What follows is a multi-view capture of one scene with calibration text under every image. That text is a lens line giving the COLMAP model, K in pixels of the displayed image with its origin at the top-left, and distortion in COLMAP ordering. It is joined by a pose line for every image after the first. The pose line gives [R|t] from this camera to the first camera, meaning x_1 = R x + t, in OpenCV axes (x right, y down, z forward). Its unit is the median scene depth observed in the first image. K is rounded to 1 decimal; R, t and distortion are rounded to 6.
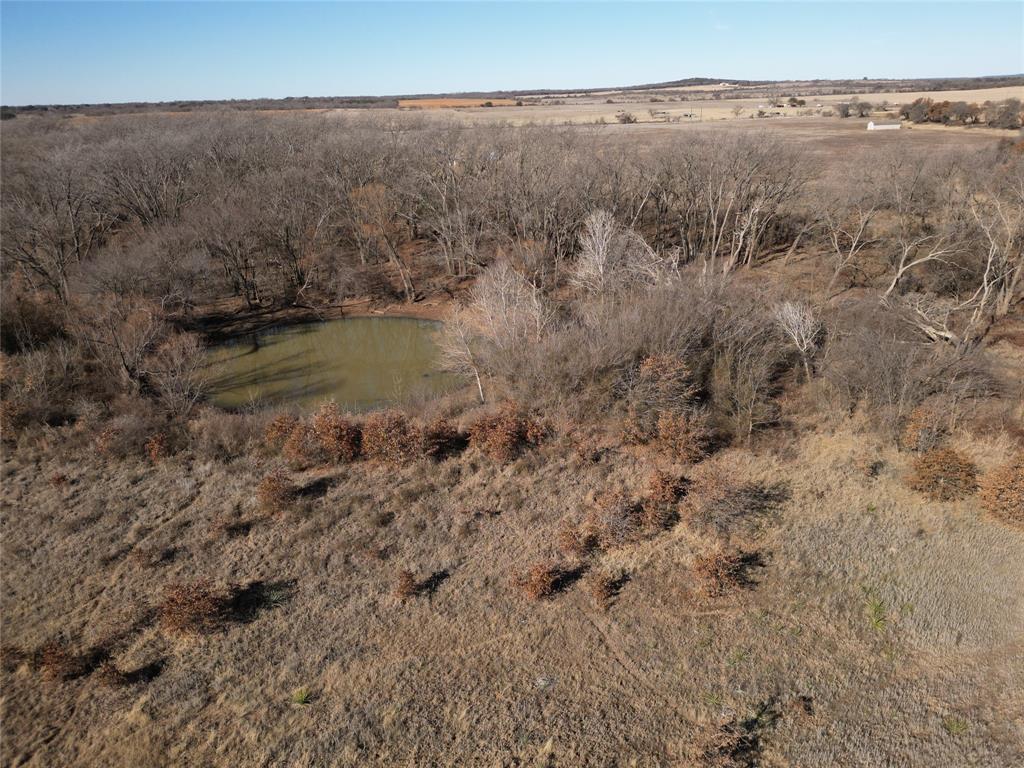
lens RADIAL K [[741.1, 0, 513.5], [0, 741.1, 377.1], [0, 0, 1]] dist [0.070506, -0.051226]
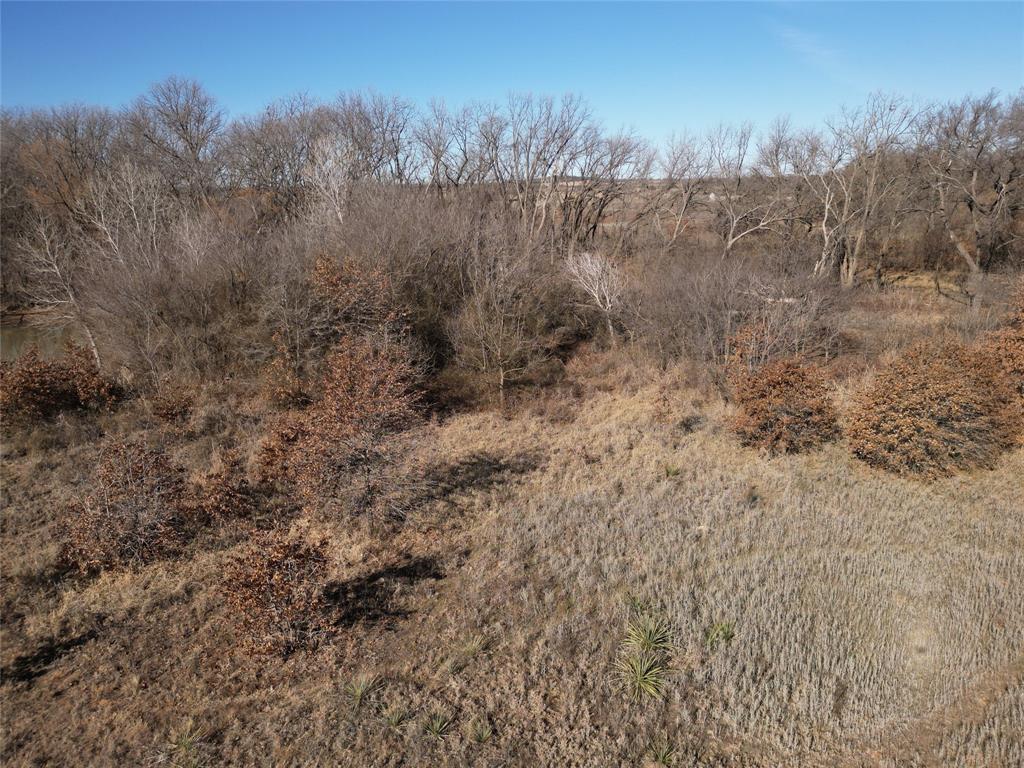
lens RADIAL K [[741.1, 0, 508.8], [0, 741.1, 382.0], [0, 0, 1]] dist [0.070506, -0.051226]
pose [[0.987955, -0.033400, 0.151093, 0.098475], [0.049872, 0.993053, -0.106577, 0.058343], [-0.146483, 0.112828, 0.982758, 0.167809]]
